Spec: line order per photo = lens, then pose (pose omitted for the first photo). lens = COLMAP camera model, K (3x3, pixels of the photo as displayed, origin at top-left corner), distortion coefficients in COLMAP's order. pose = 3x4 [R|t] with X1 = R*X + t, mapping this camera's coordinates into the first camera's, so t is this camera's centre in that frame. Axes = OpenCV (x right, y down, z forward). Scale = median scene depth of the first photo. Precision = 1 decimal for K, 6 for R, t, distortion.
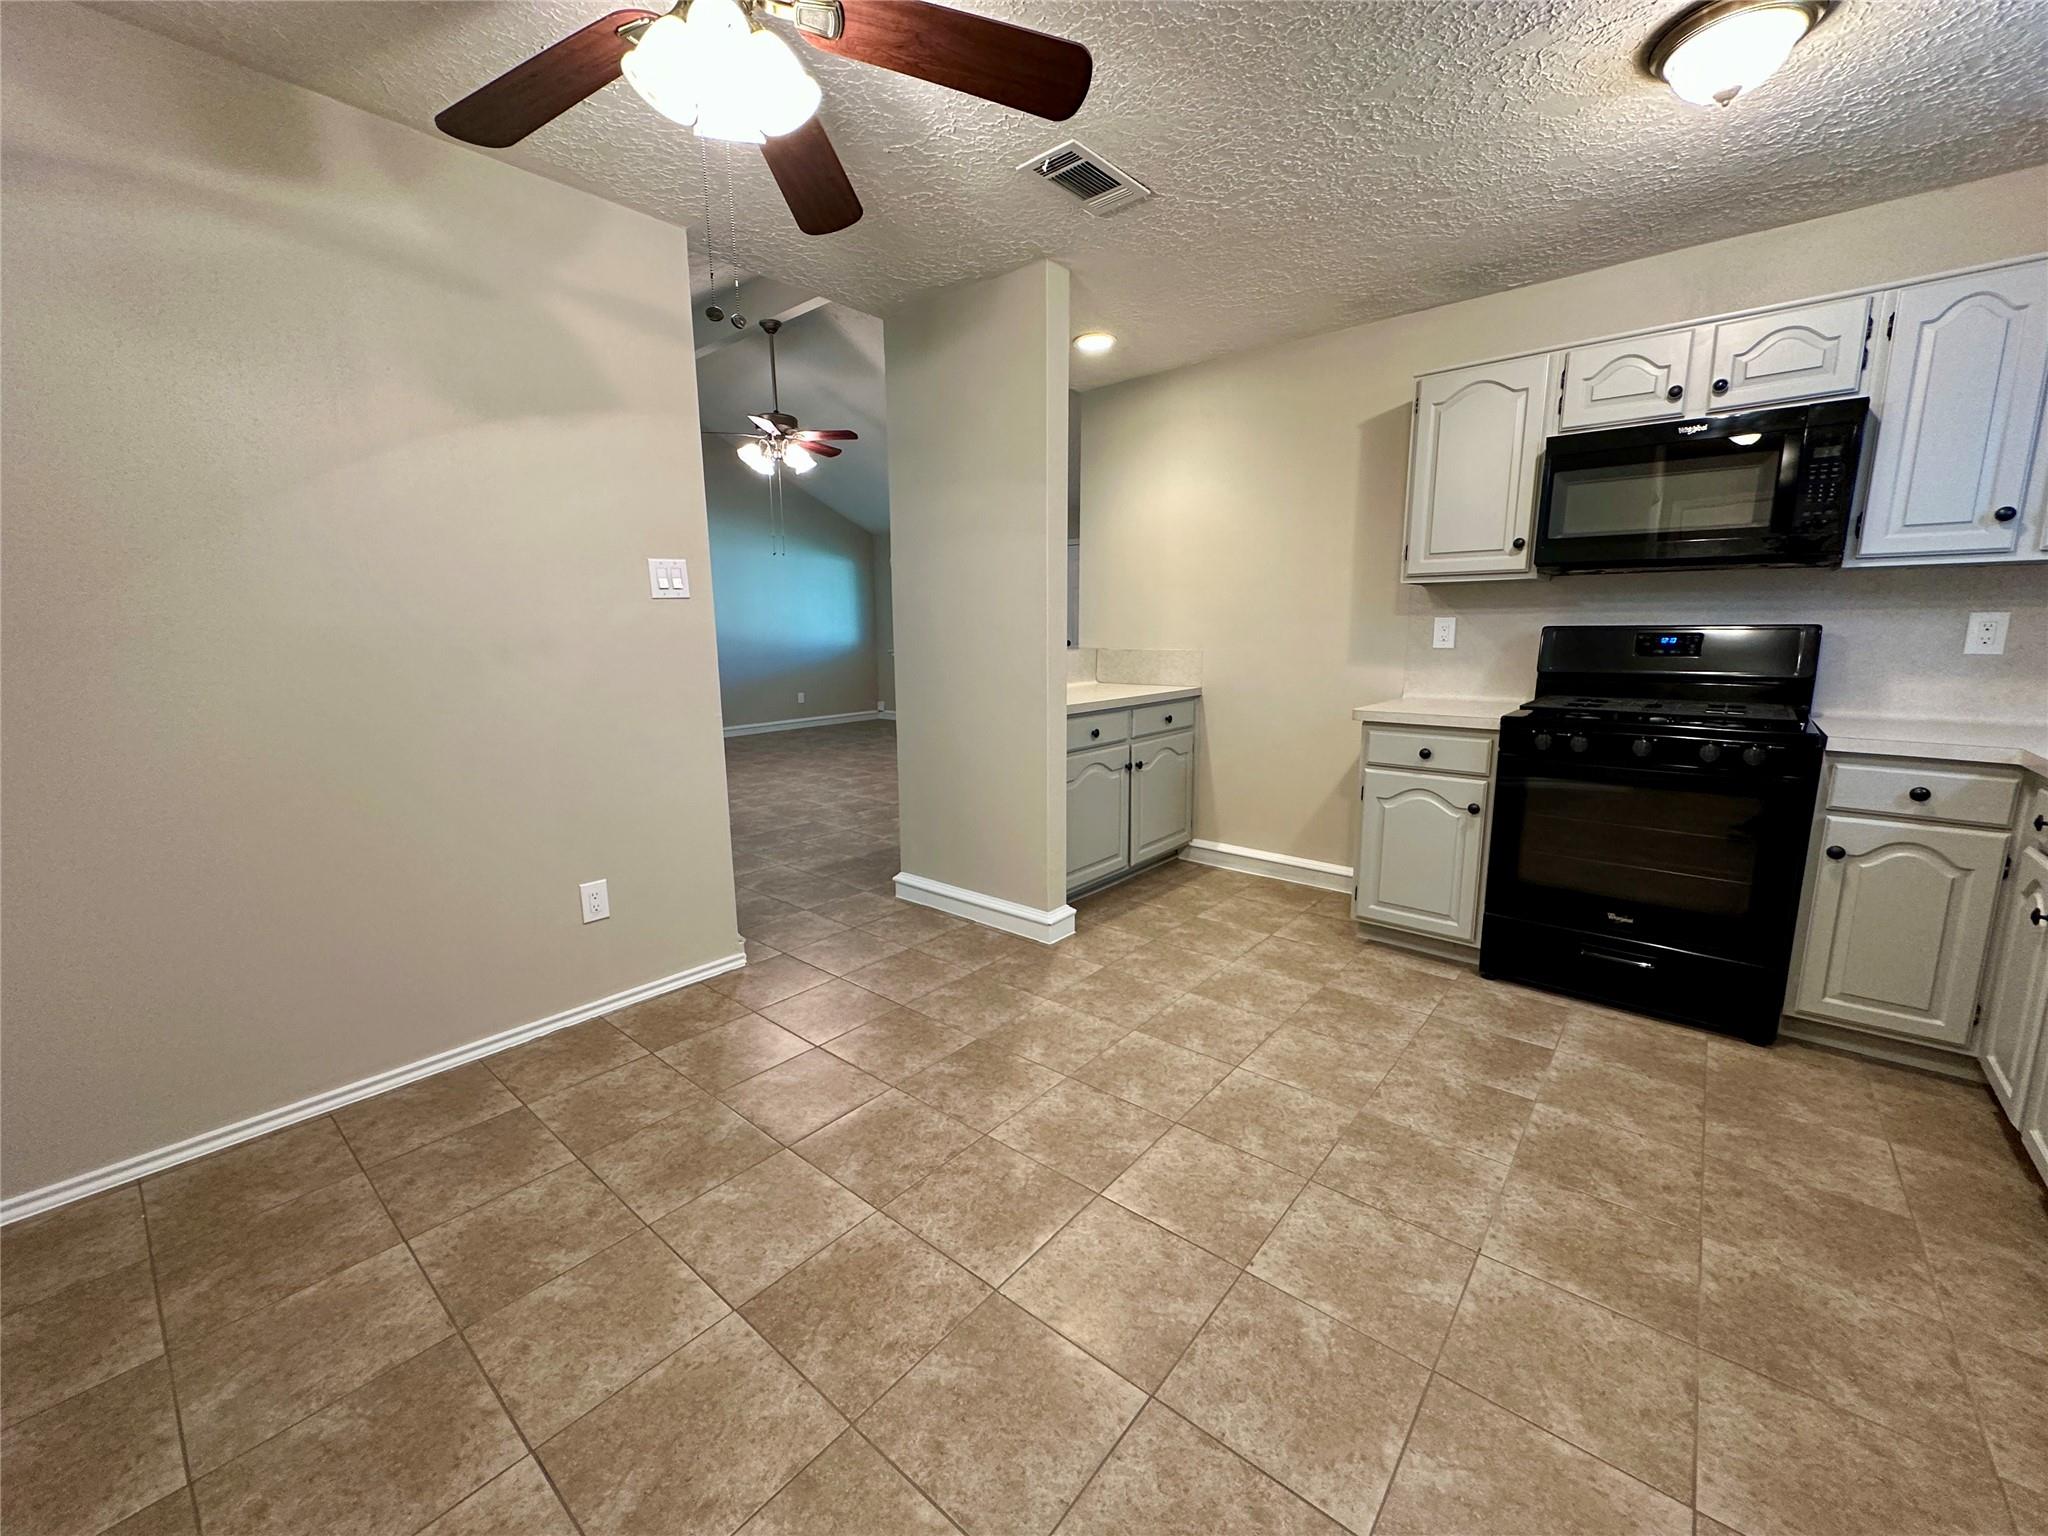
lens RADIAL K [[816.2, 0, 1024.0], [0, 816.2, 768.0], [0, 0, 1]] dist [-0.000427, -0.000055]
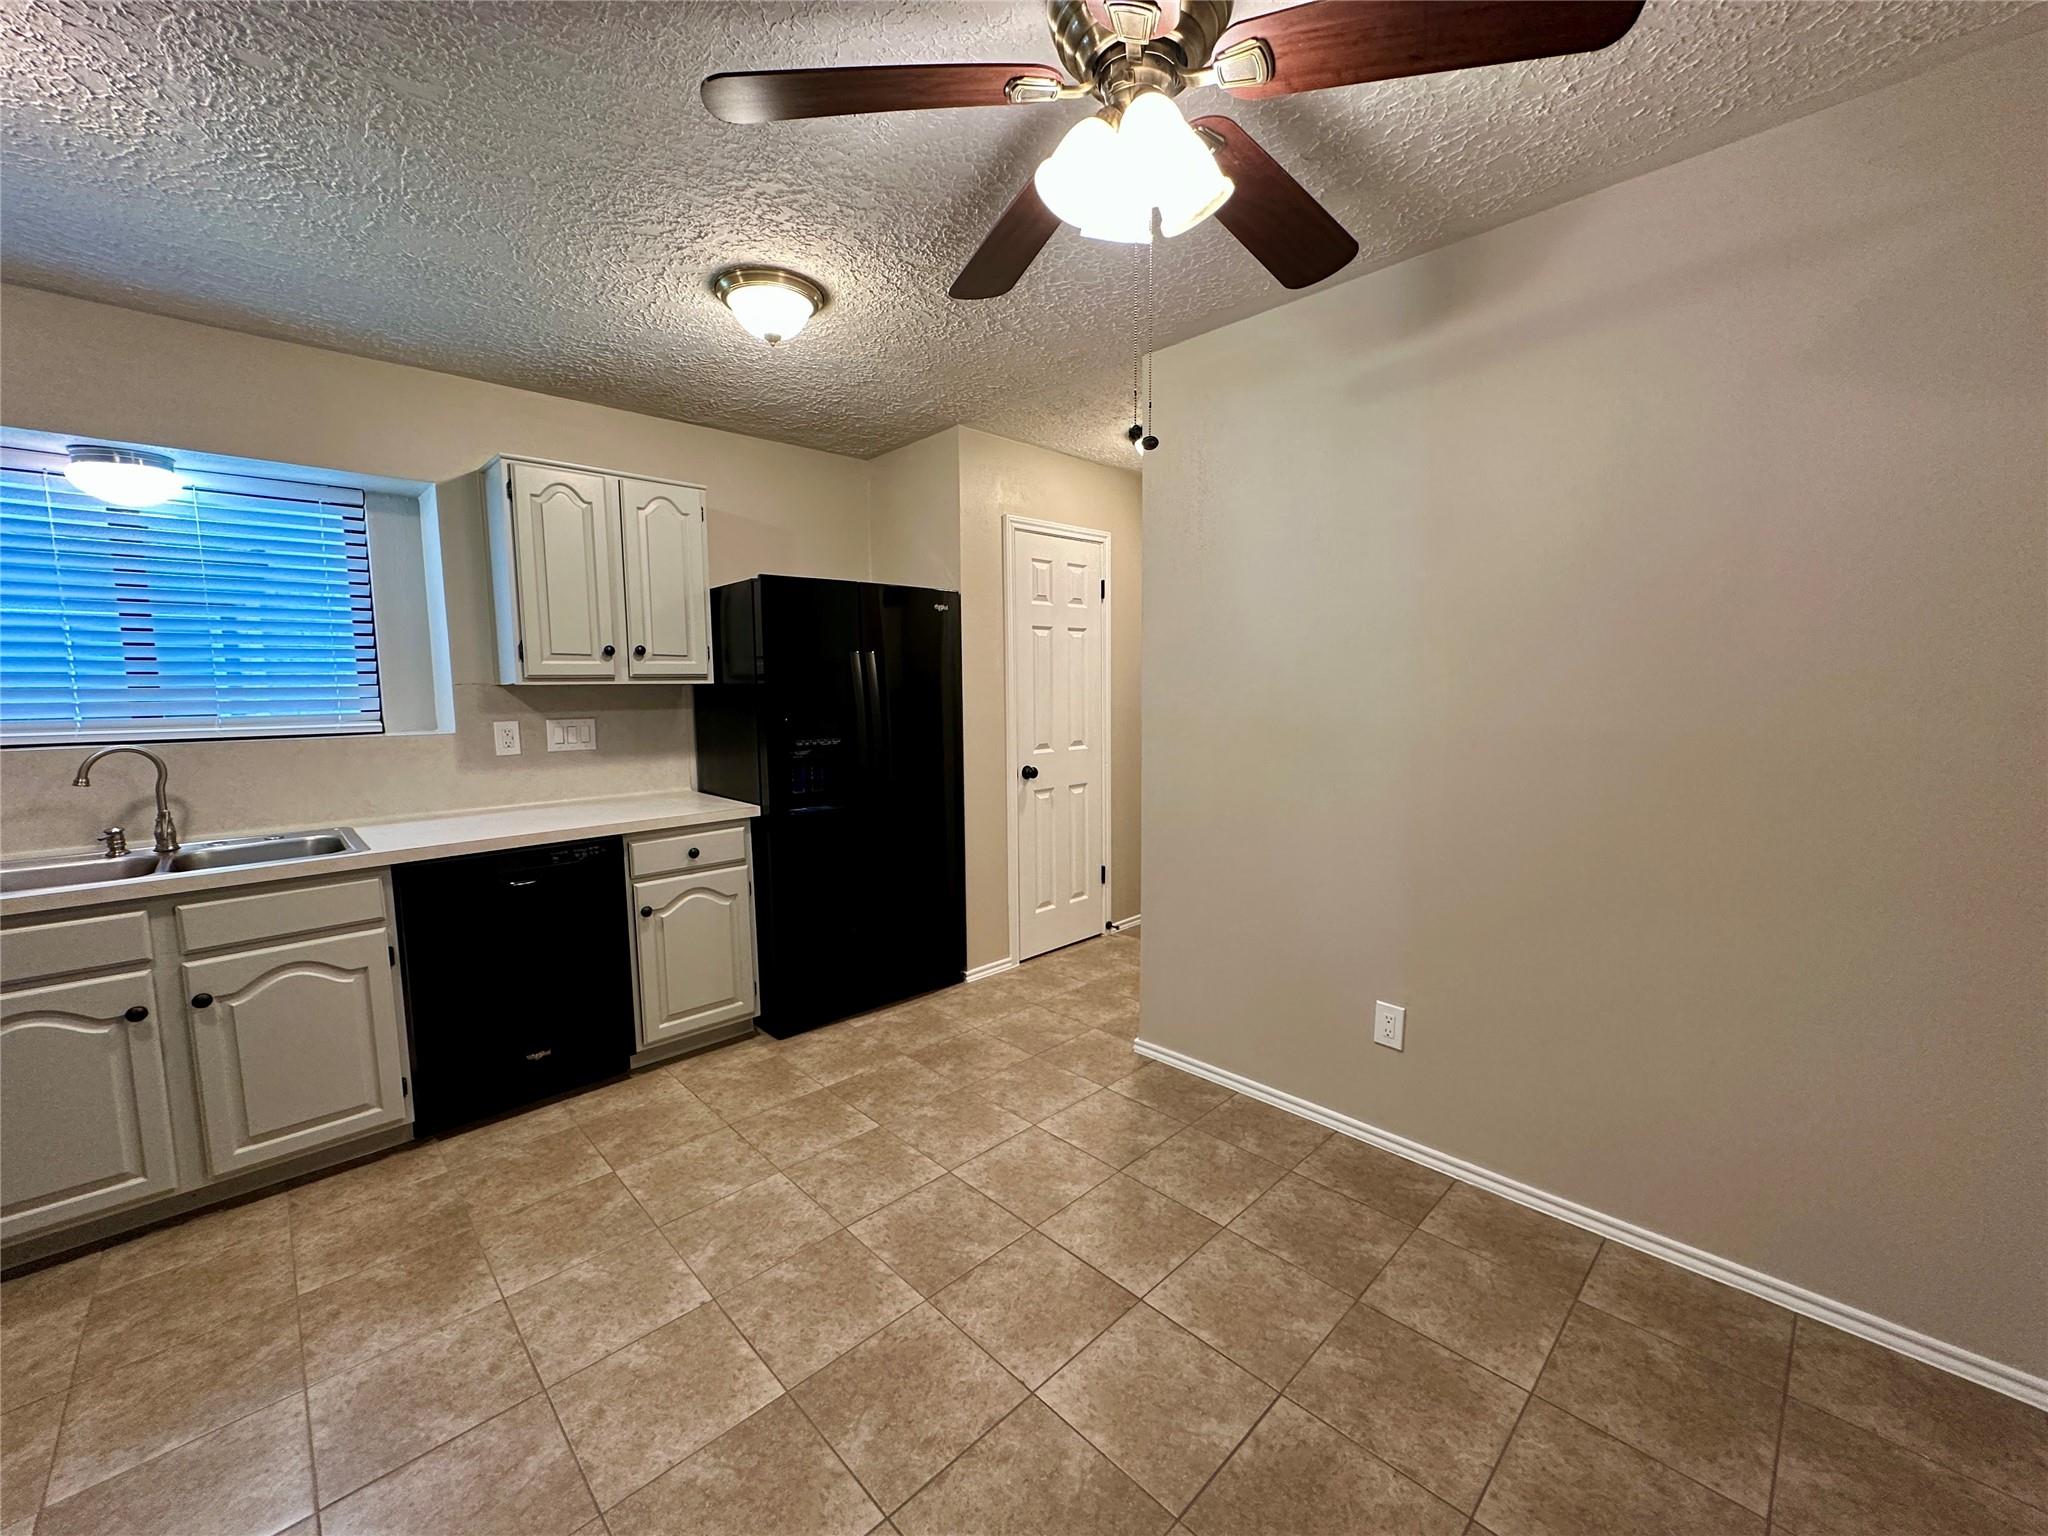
lens RADIAL K [[816.2, 0, 1024.0], [0, 816.2, 768.0], [0, 0, 1]] dist [-0.000427, -0.000055]
pose [[-0.994365, 0.007826, 0.105723, -0.268671], [0.036593, 0.961316, 0.273008, -0.371269], [-0.099496, 0.275338, -0.956185, 1.671152]]
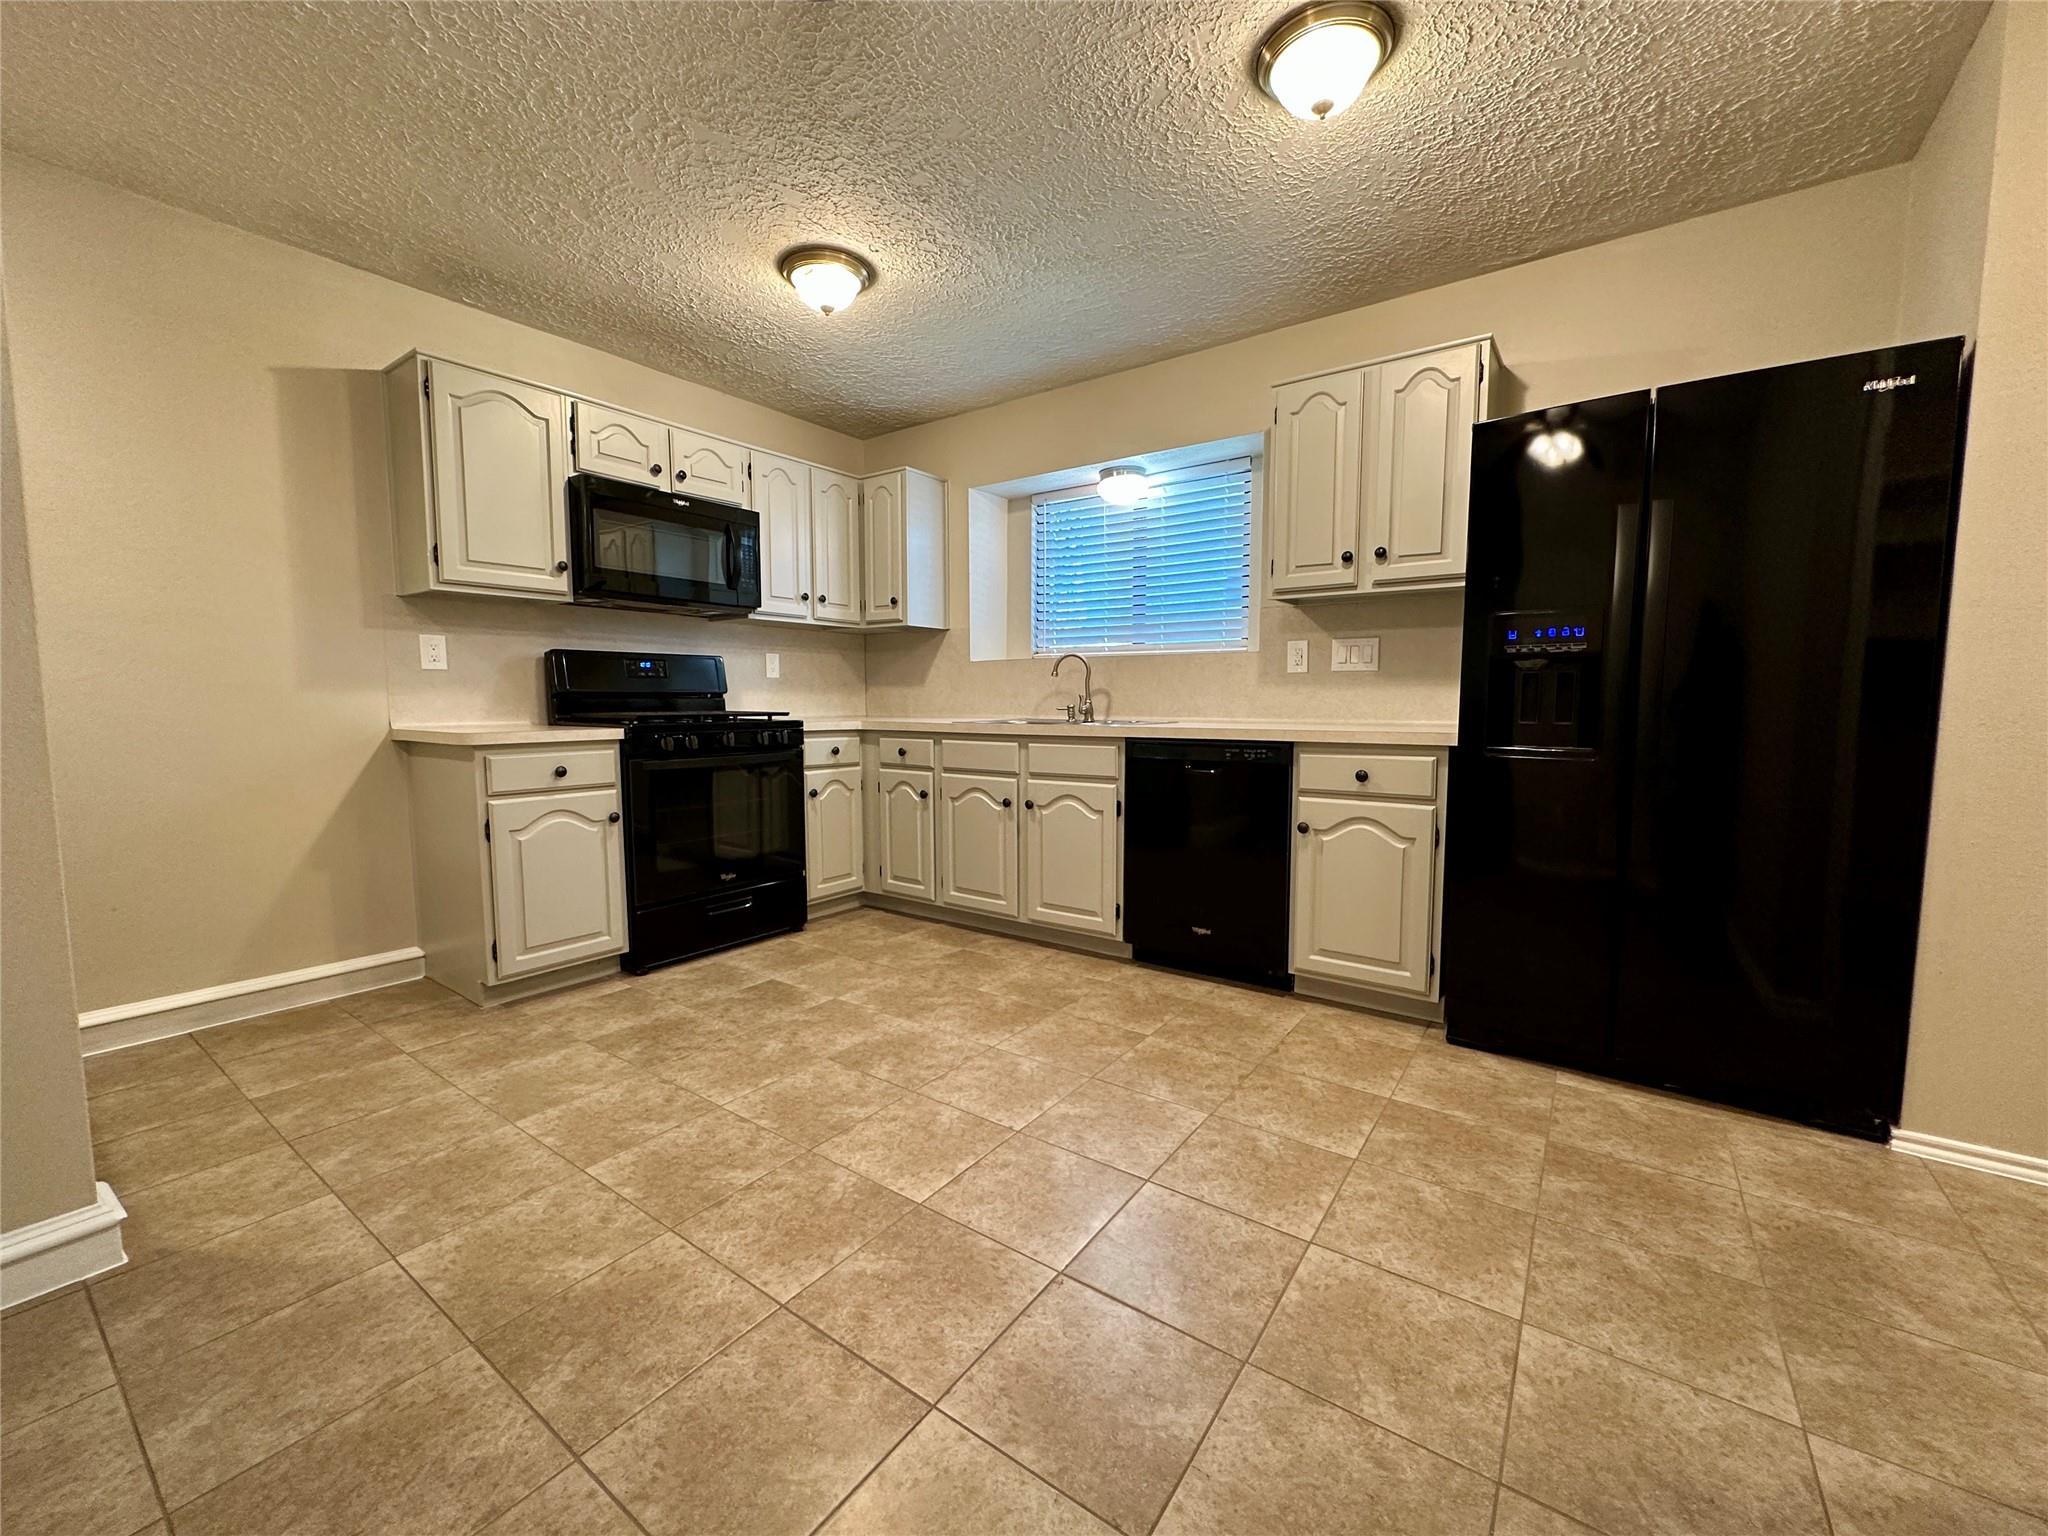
lens RADIAL K [[816.2, 0, 1024.0], [0, 816.2, 768.0], [0, 0, 1]] dist [-0.000427, -0.000055]
pose [[-0.077276, -0.077564, 0.993988, -0.810447], [0.172875, 0.980825, 0.089977, -0.023261], [-0.981908, 0.178789, -0.062385, 0.871844]]
